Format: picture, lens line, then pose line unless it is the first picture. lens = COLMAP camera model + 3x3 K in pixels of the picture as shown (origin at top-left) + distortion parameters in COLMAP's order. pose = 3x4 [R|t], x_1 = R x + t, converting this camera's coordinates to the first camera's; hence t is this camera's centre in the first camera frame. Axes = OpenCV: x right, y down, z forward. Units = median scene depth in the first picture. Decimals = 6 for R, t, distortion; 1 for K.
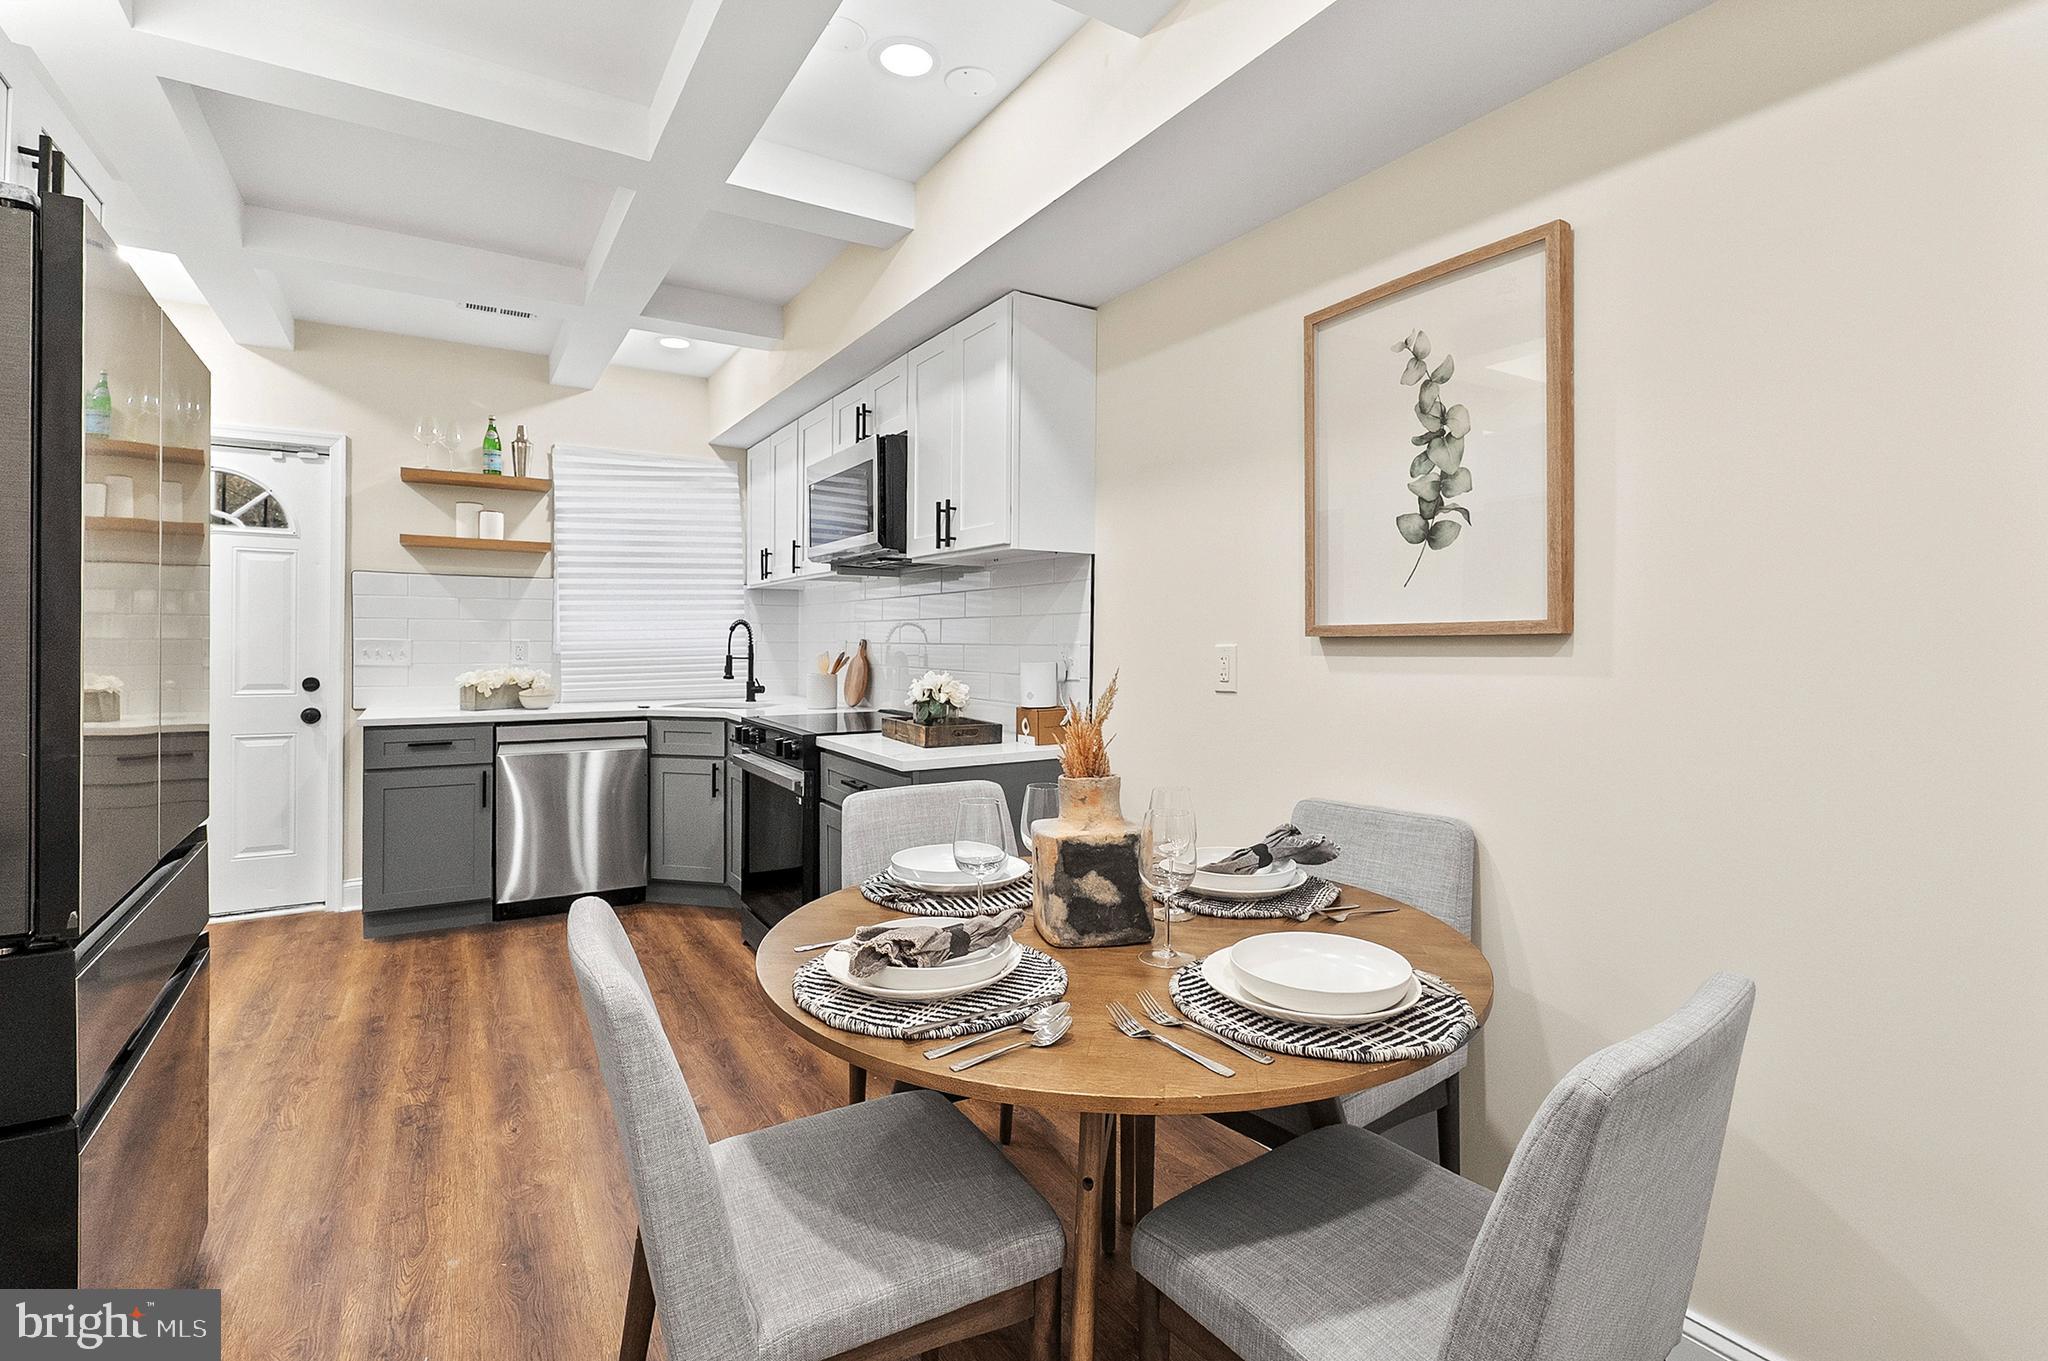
lens RADIAL K [[939.8, 0, 1043.0], [0, 939.8, 646.8], [0, 0, 1]] dist [-0.010315, 0.003529]
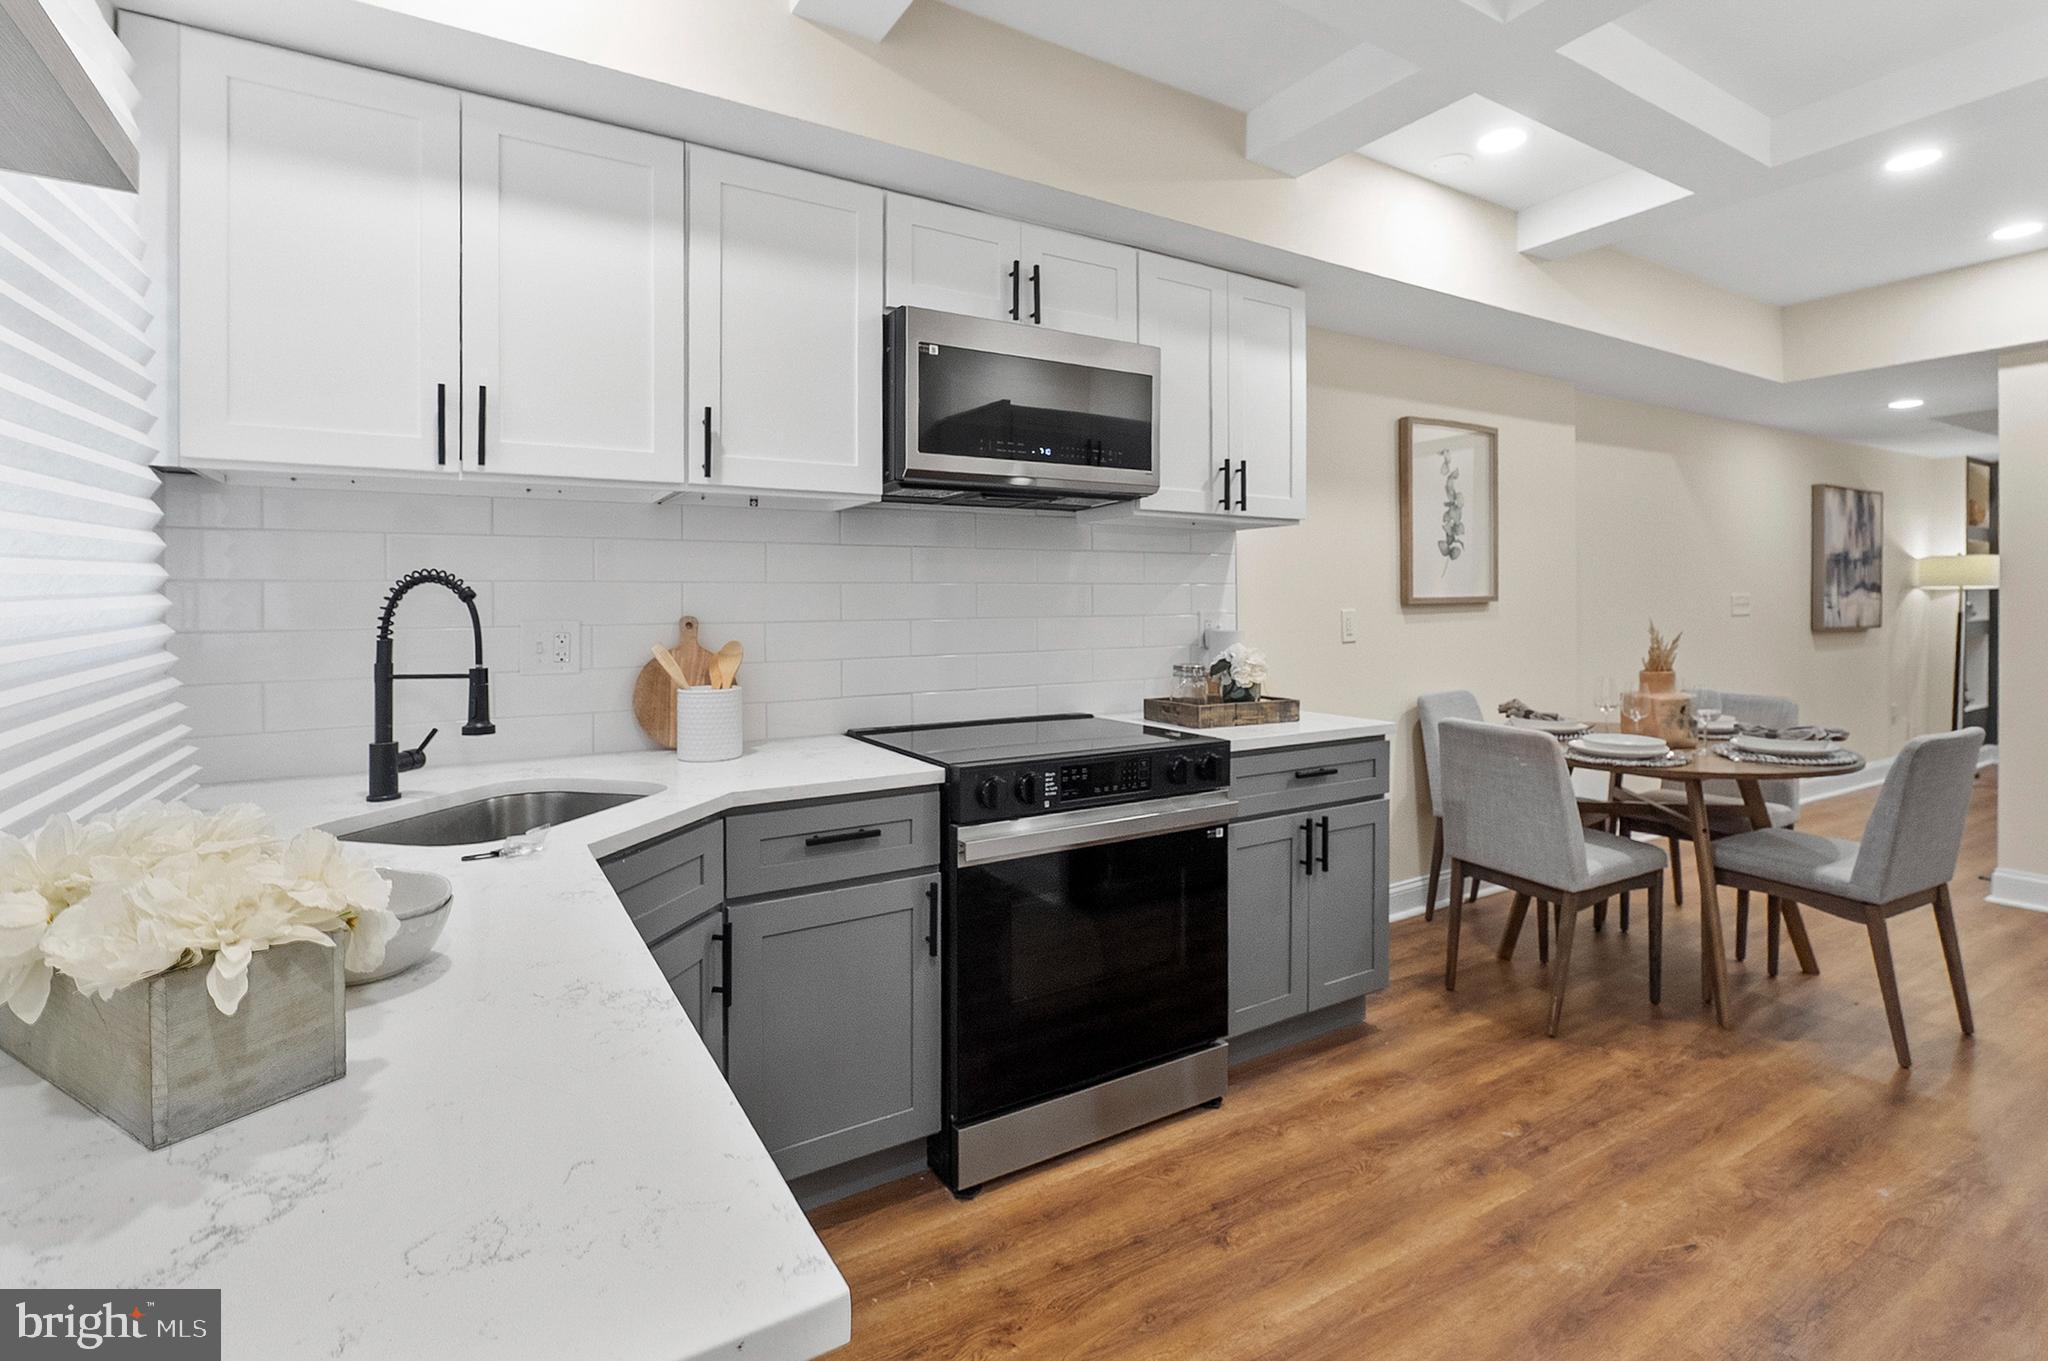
lens RADIAL K [[939.8, 0, 1048.8], [0, 939.8, 618.2], [0, 0, 1]] dist [-0.010315, 0.003529]
pose [[0.020337, -0.018545, 0.999621, -1.249478], [0.016927, 0.999691, 0.018202, -0.023768], [-0.999650, 0.016551, 0.020645, 1.407062]]
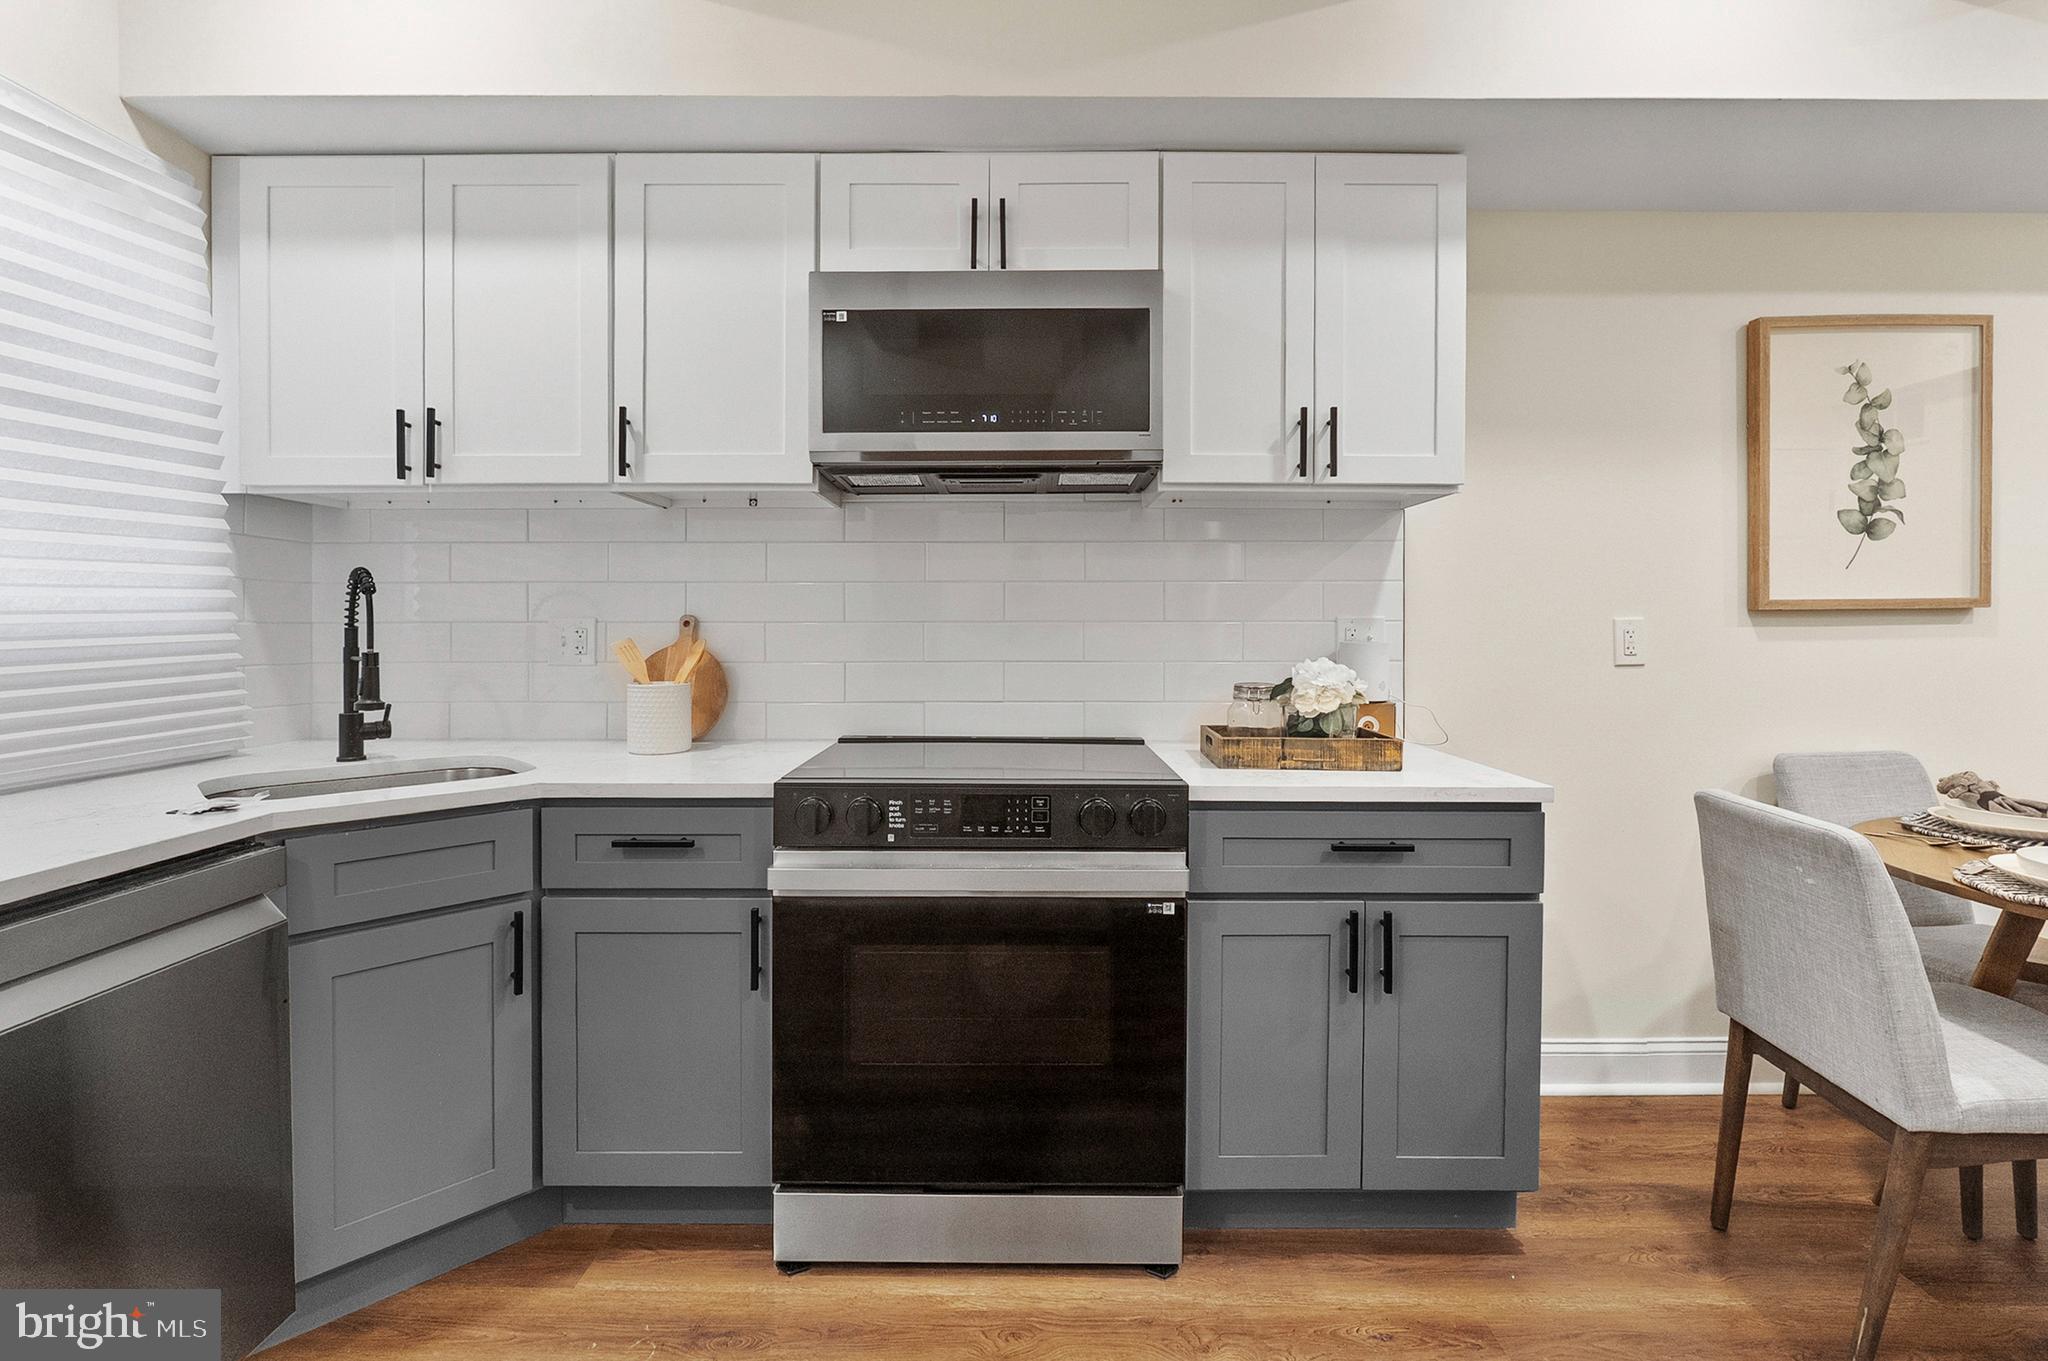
lens RADIAL K [[939.8, 0, 1008.0], [0, 939.8, 635.4], [0, 0, 1]] dist [-0.010315, 0.003529]
pose [[0.540167, -0.013801, 0.841444, -0.967557], [0.009689, 0.999901, 0.010180, -0.000631], [-0.841502, 0.002654, 0.540248, 0.998497]]
